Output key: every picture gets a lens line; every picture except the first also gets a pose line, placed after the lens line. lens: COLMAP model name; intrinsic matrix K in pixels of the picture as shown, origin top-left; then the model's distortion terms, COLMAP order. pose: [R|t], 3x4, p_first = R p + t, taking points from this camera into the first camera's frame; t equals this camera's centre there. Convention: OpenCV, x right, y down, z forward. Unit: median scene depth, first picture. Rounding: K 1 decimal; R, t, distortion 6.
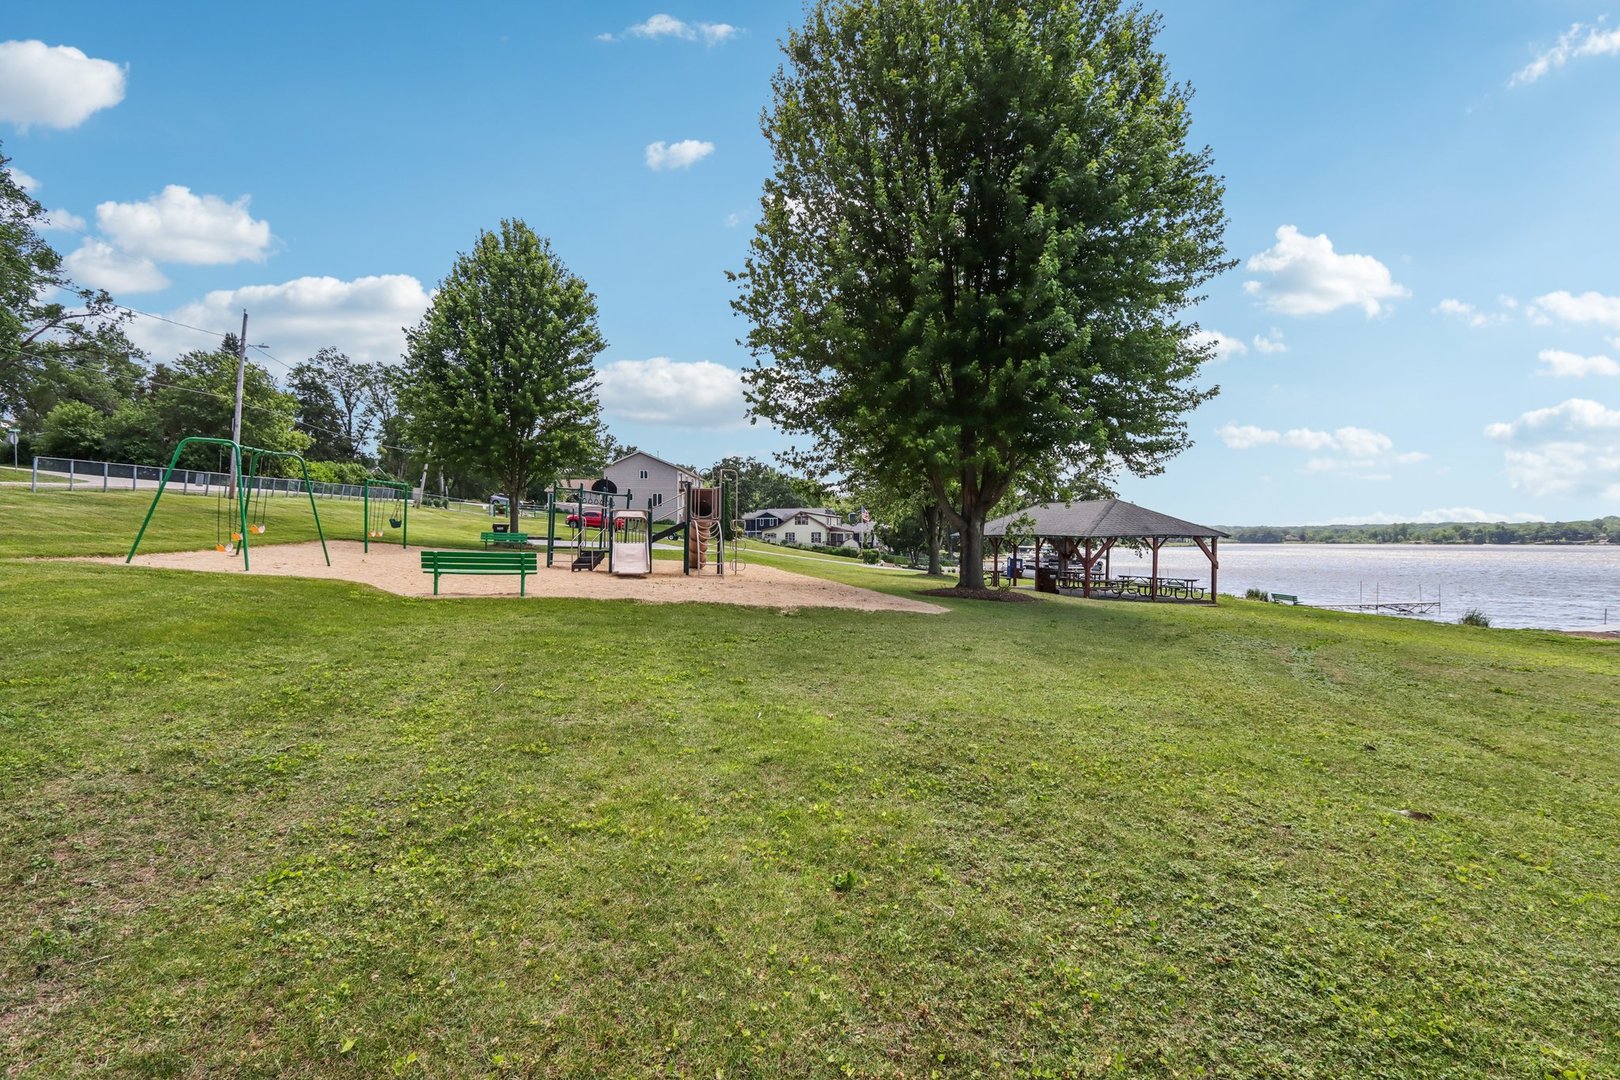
lens RADIAL K [[763.1, 0, 810.0], [0, 763.1, 540.0], [0, 0, 1]] dist [0.001666, 0.000489]
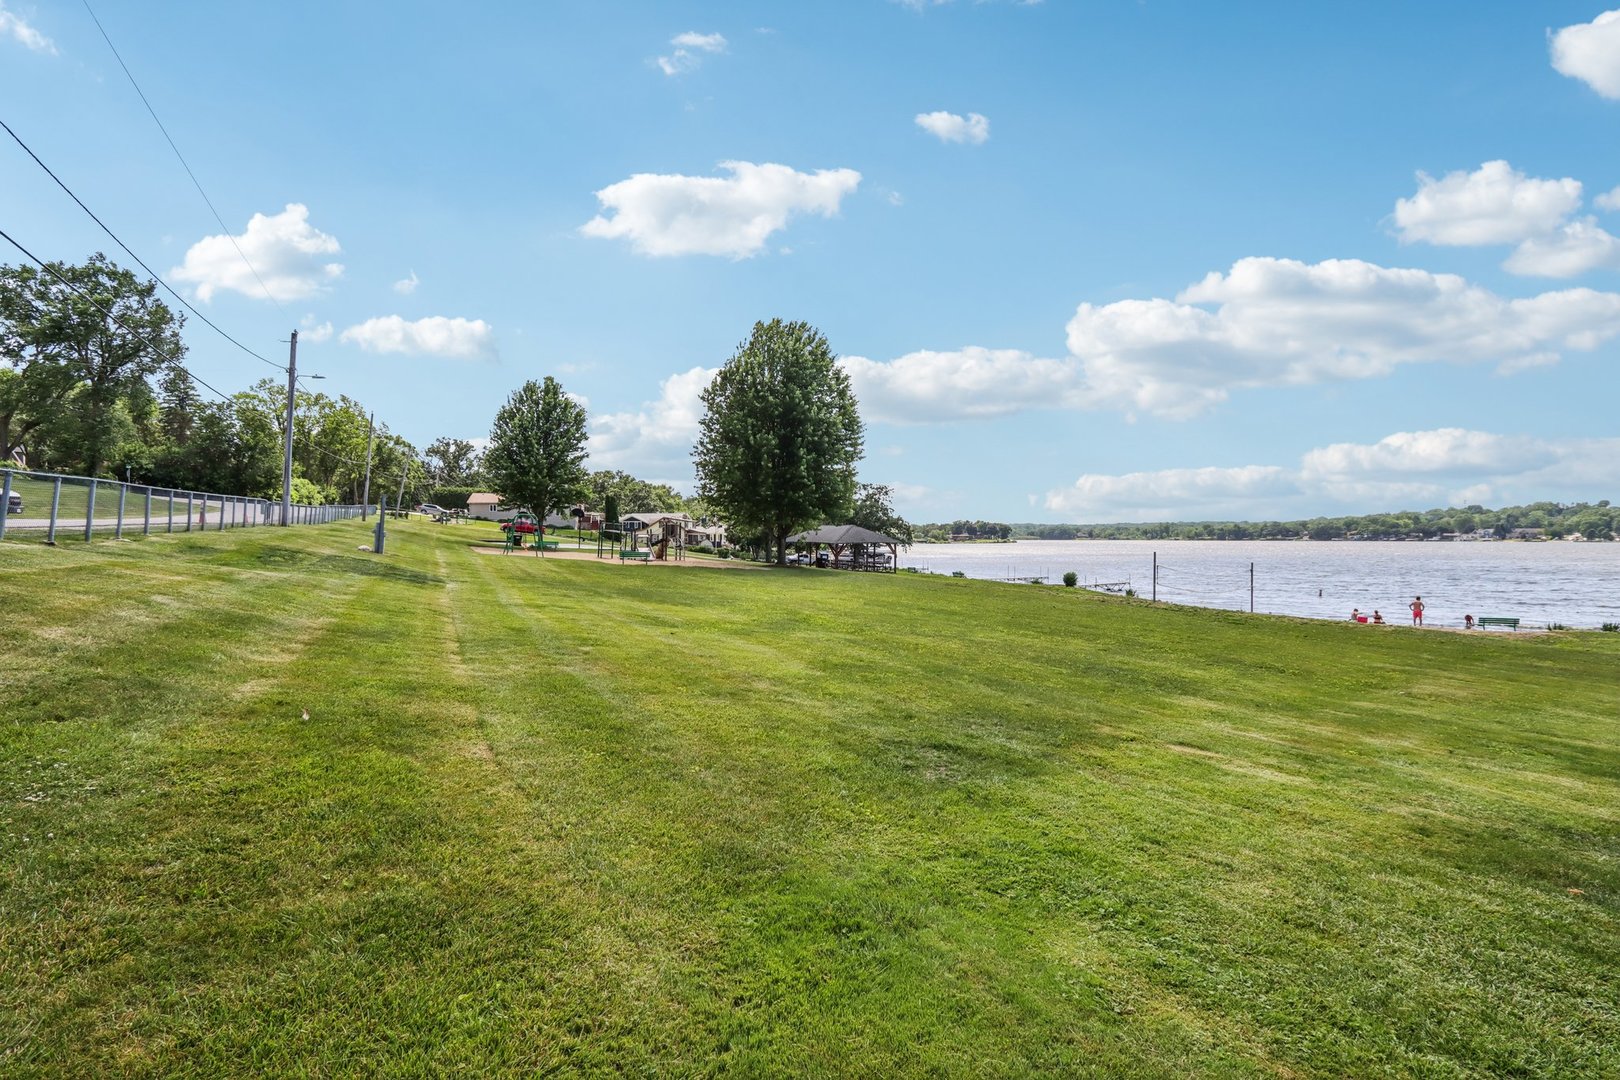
lens RADIAL K [[763.1, 0, 810.0], [0, 763.1, 540.0], [0, 0, 1]] dist [0.001666, 0.000489]
pose [[0.977249, -0.000953, 0.212093, -0.047915], [-0.000081, 0.999988, 0.004866, -0.006575], [-0.212096, -0.004773, 0.977237, -0.300090]]
